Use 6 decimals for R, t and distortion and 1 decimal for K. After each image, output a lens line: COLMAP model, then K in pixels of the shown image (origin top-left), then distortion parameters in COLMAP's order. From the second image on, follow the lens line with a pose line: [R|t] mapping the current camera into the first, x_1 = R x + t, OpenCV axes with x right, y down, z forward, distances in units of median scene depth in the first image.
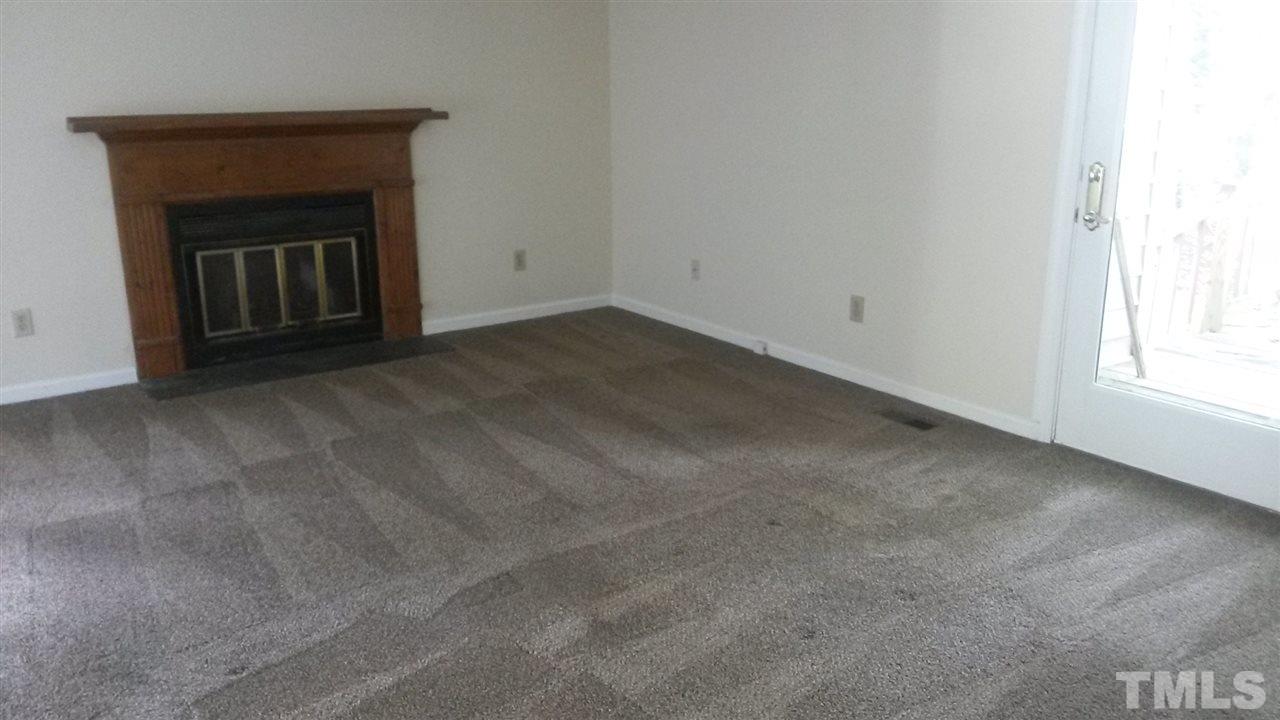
lens RADIAL K [[1046.4, 0, 659.2], [0, 1046.4, 357.2], [0, 0, 1]] dist [0.051907, -0.003063]
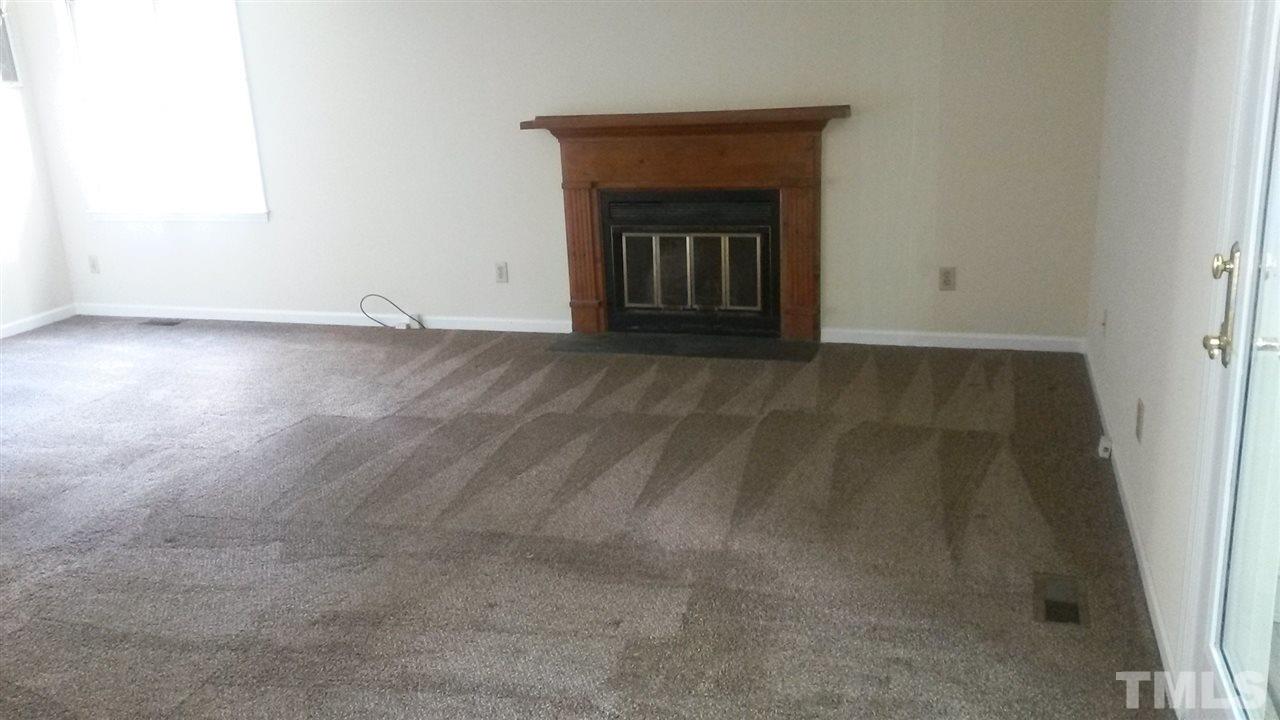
lens RADIAL K [[1046.4, 0, 659.2], [0, 1046.4, 357.2], [0, 0, 1]] dist [0.051907, -0.003063]
pose [[0.575003, 0.199426, -0.793473, 0.514208], [-0.177565, 0.977140, 0.116912, -0.105359], [0.798650, 0.073669, 0.597270, 0.348369]]
